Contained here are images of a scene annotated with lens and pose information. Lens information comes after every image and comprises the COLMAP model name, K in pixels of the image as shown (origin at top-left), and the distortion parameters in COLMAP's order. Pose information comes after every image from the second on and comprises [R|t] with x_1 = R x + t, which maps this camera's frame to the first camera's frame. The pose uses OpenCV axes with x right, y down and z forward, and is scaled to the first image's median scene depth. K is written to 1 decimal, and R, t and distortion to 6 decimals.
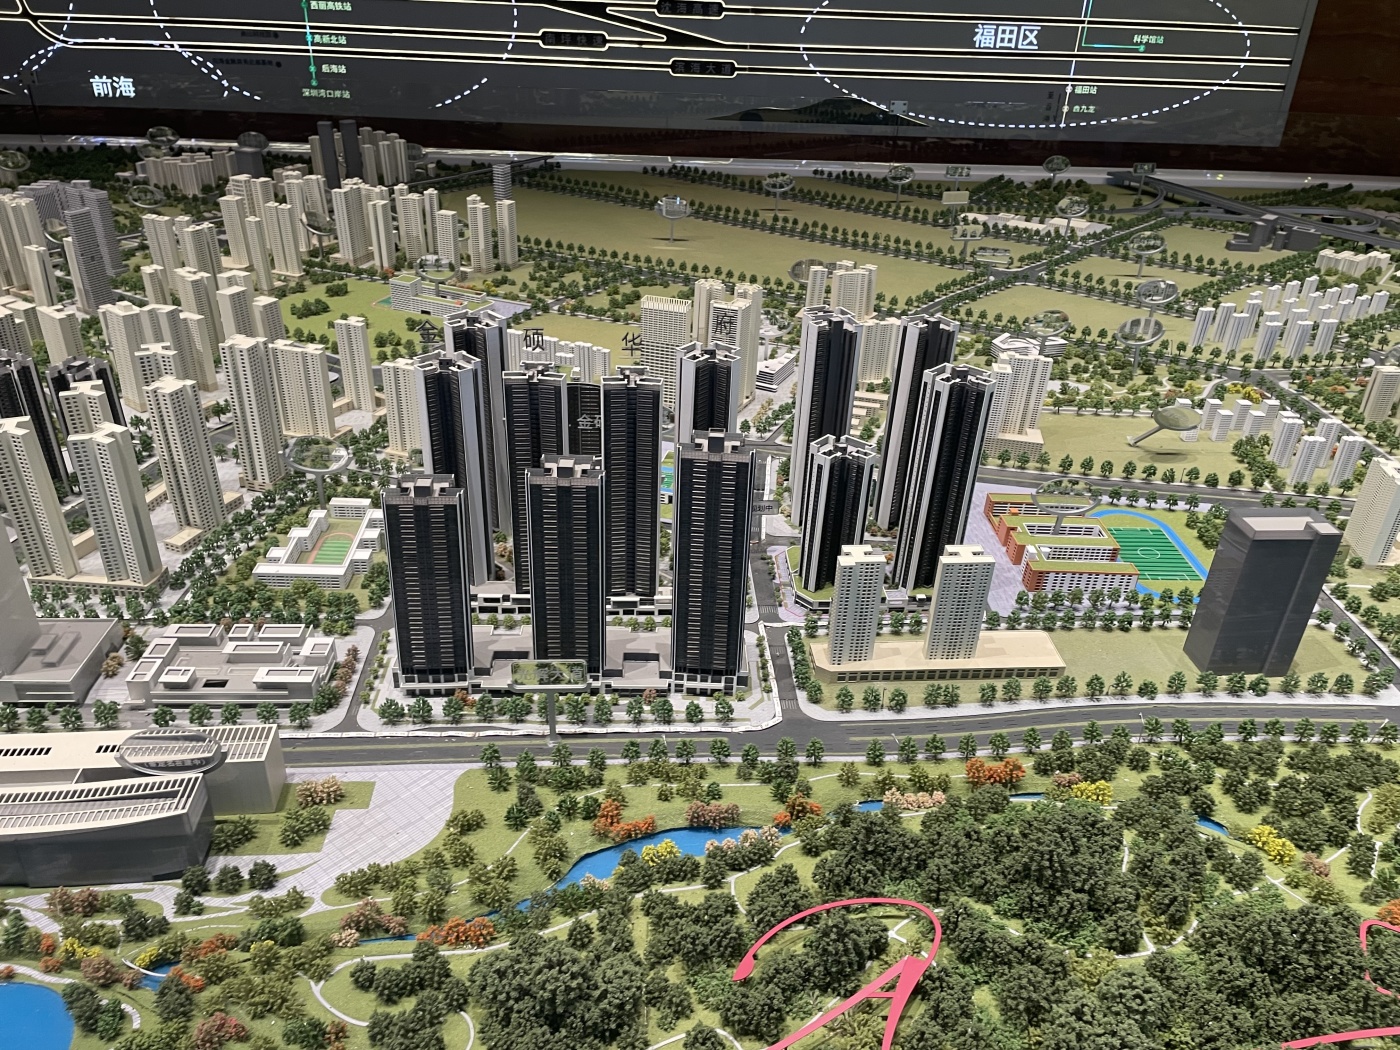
lens RADIAL K [[1059.3, 0, 712.5], [0, 1059.3, 524.4], [0, 0, 1]] dist [0.085876, -0.113127]
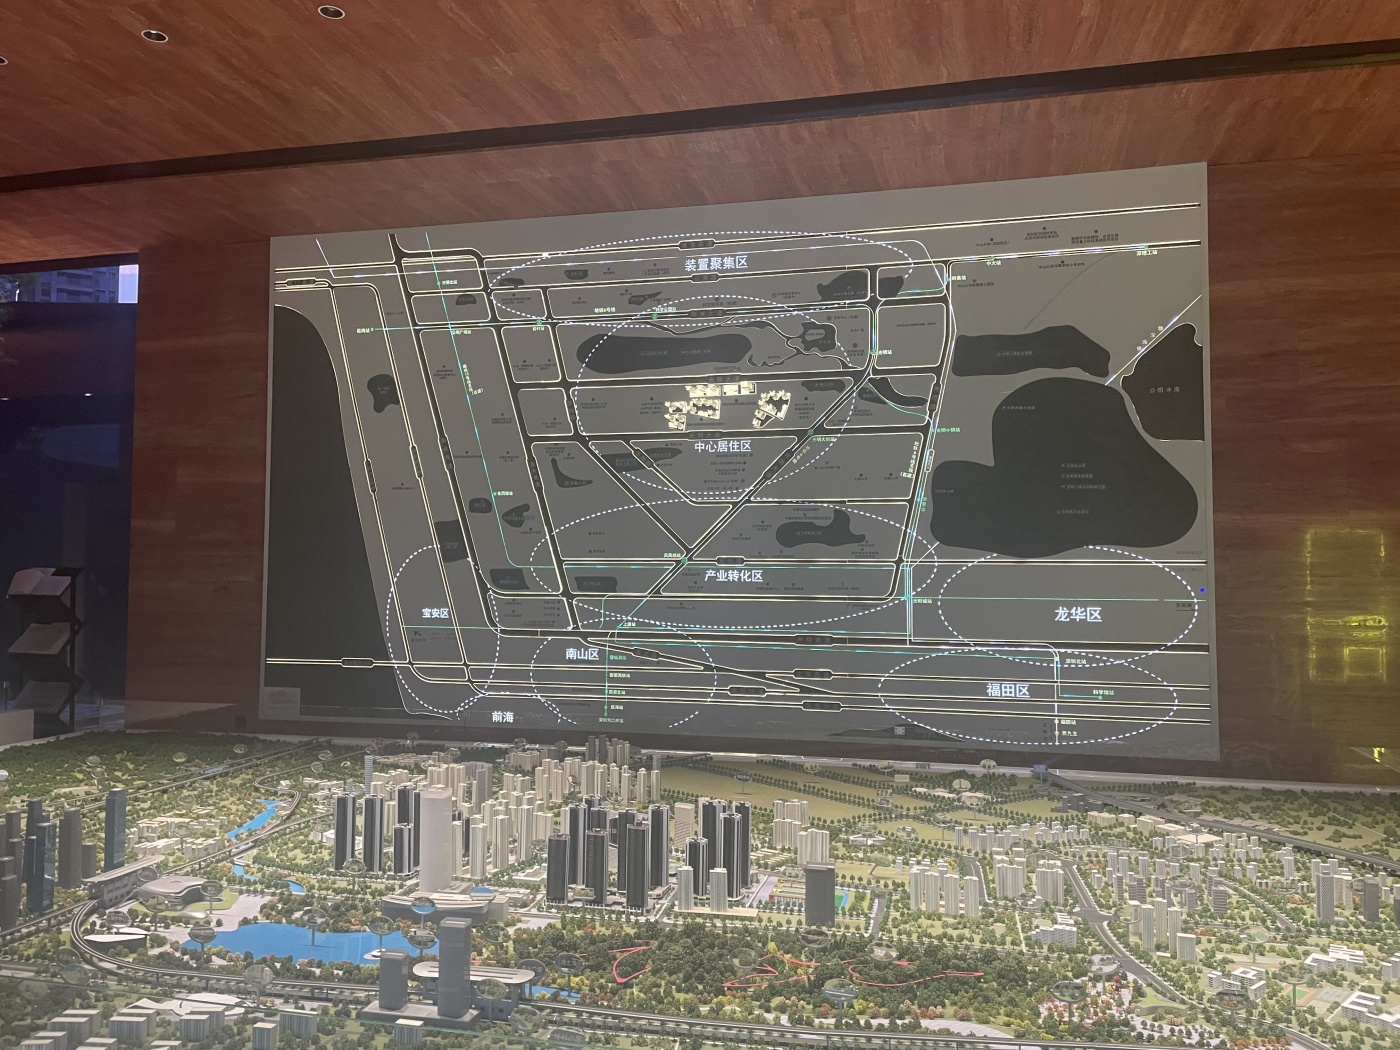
lens RADIAL K [[1059.3, 0, 712.6], [0, 1059.3, 484.4], [0, 0, 1]] dist [0.085876, -0.113127]
pose [[0.960401, -0.055271, -0.273083, 0.772587], [-0.106395, 0.833097, -0.542798, 0.536723], [0.257506, 0.550358, 0.794227, -1.443790]]
